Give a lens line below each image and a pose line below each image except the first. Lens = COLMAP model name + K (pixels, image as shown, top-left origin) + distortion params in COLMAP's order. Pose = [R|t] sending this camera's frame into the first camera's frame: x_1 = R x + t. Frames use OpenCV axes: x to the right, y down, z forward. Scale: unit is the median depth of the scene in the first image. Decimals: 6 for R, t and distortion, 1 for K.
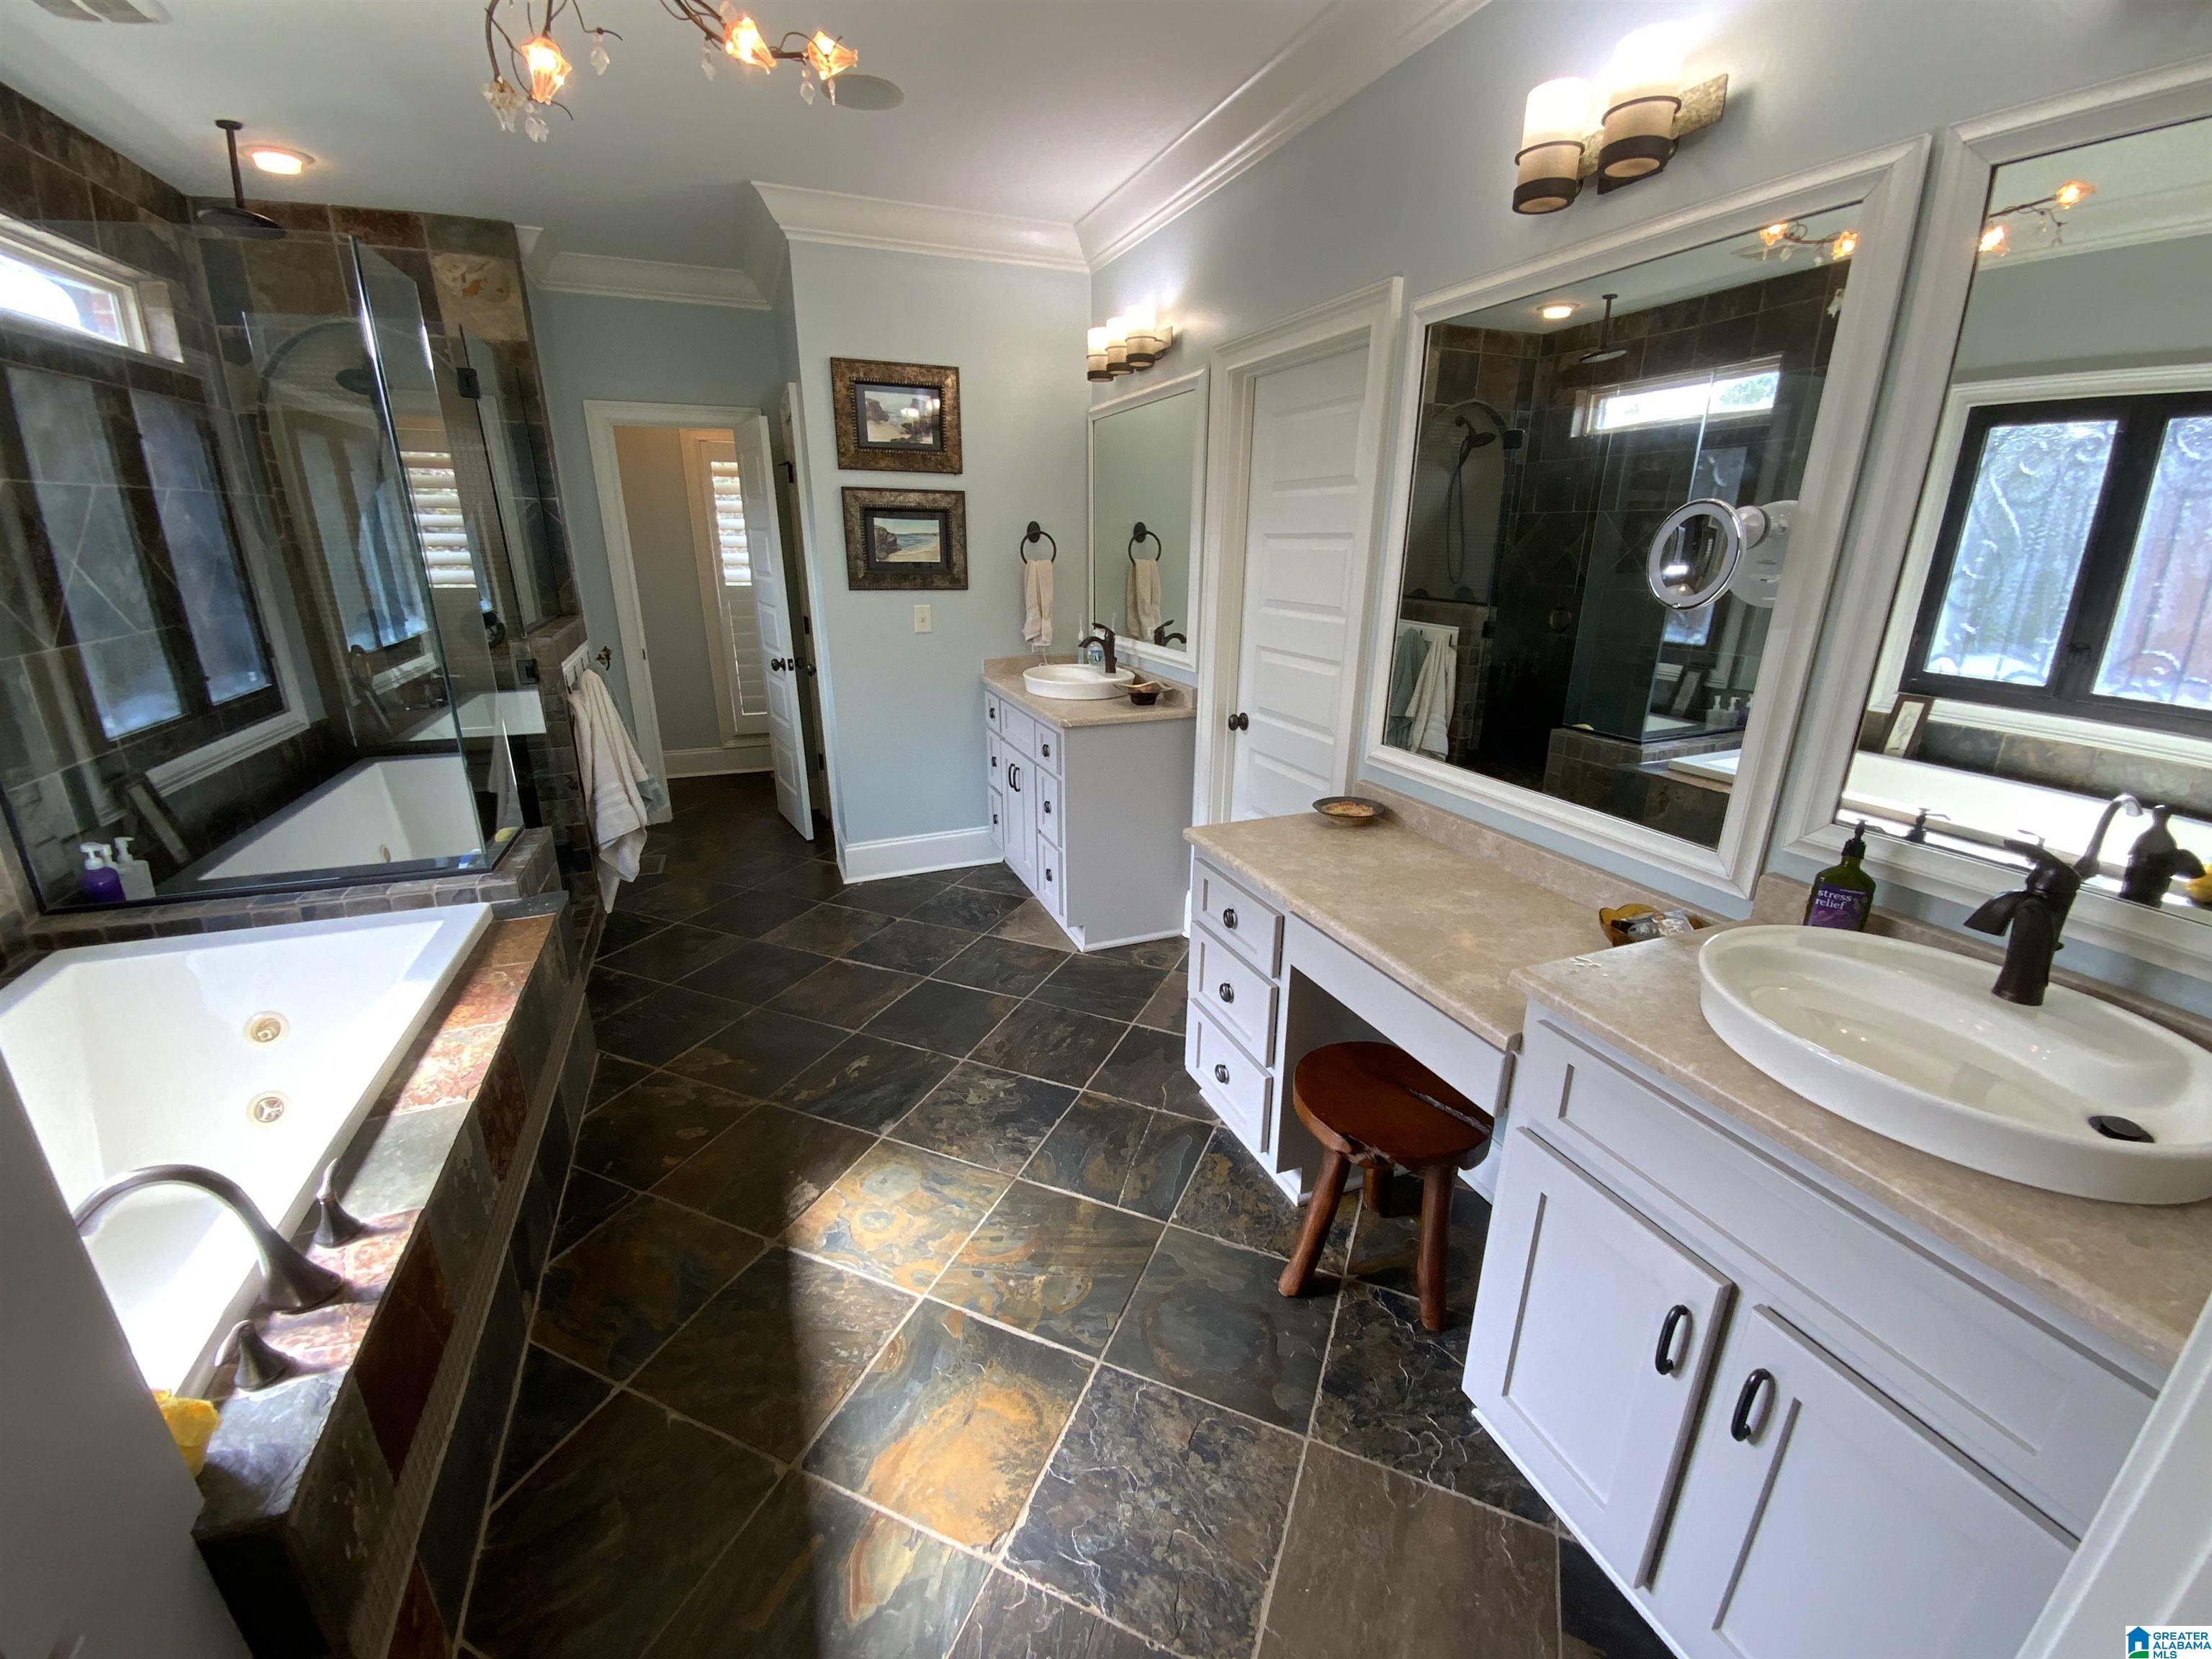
lens RADIAL K [[896.2, 0, 1106.4], [0, 896.2, 817.5], [0, 0, 1]] dist [0.012125, -0.013967]
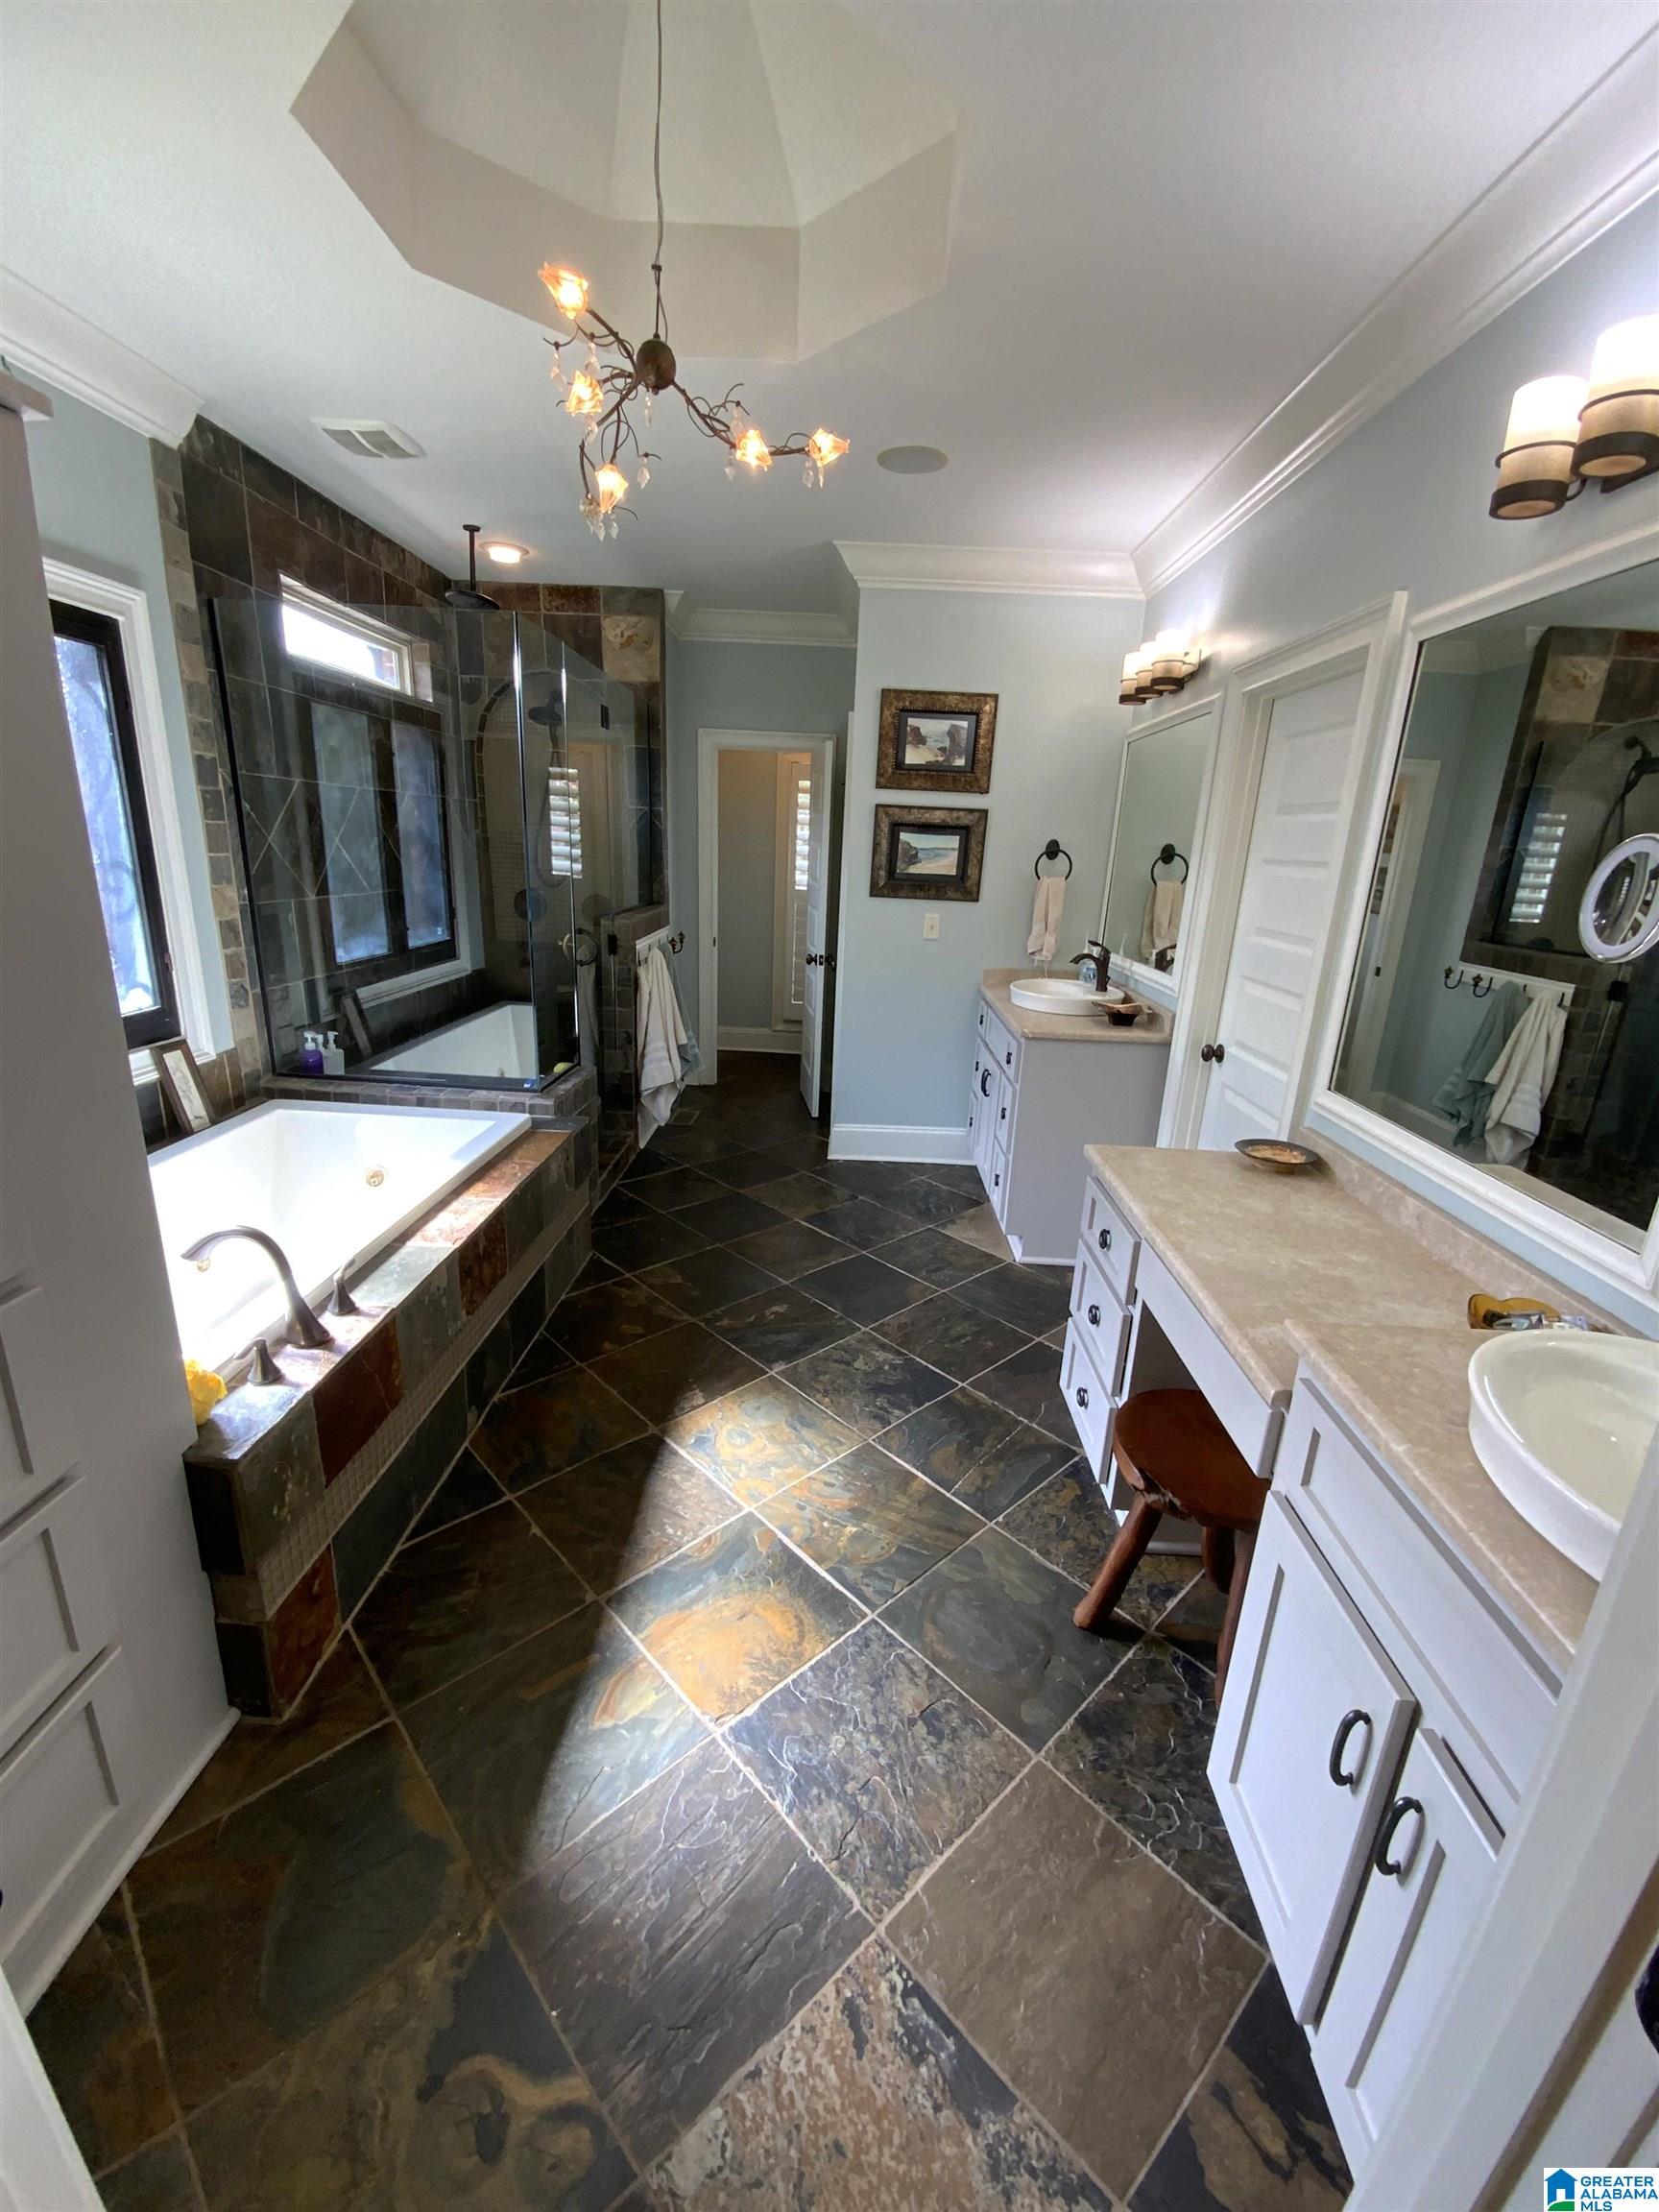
lens RADIAL K [[896.2, 0, 831.1], [0, 896.2, 1091.0], [0, 0, 1]] dist [0.012125, -0.013967]
pose [[0.916384, 0.140333, -0.374897, 0.179741], [-0.157277, 0.987443, -0.014818, 0.011971], [0.368110, 0.072542, 0.926948, -0.033001]]
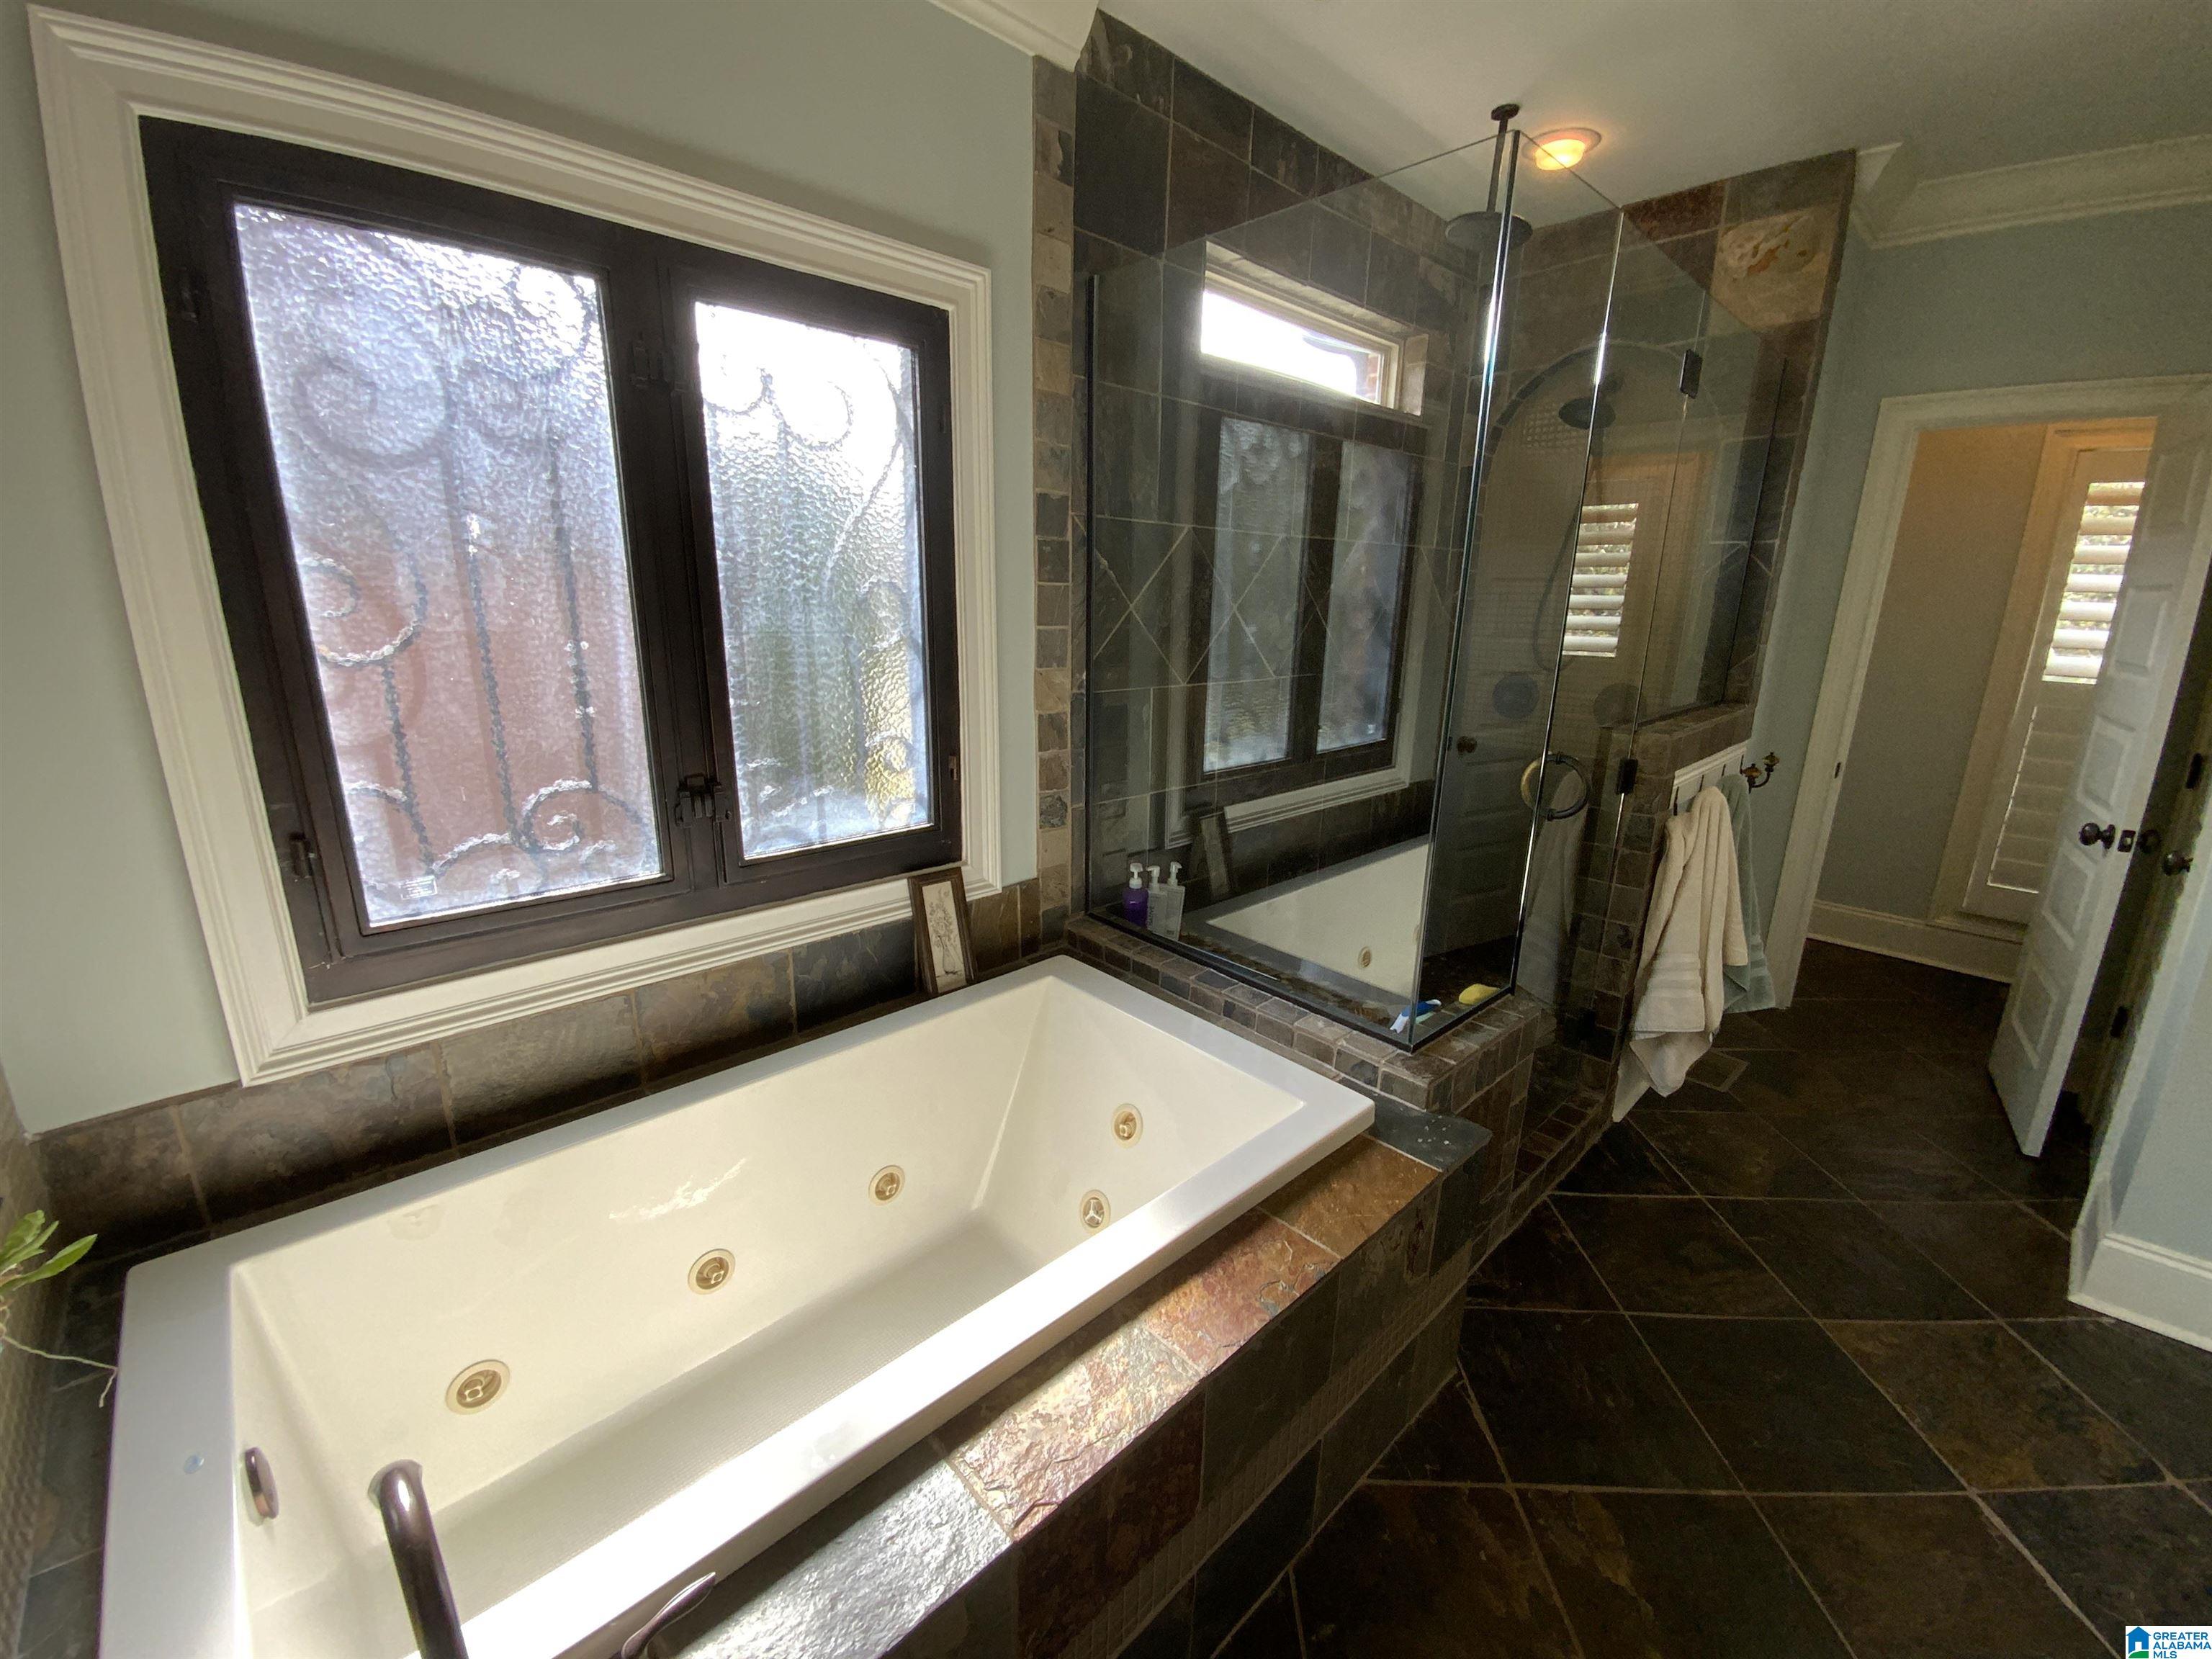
lens RADIAL K [[896.2, 0, 1093.5], [0, 896.2, 834.2], [0, 0, 1]] dist [0.012125, -0.013967]
pose [[0.356768, 0.243996, -0.901767, -0.187965], [-0.292796, 0.945857, 0.140086, -0.130894], [0.887123, 0.214056, 0.408893, 0.470129]]
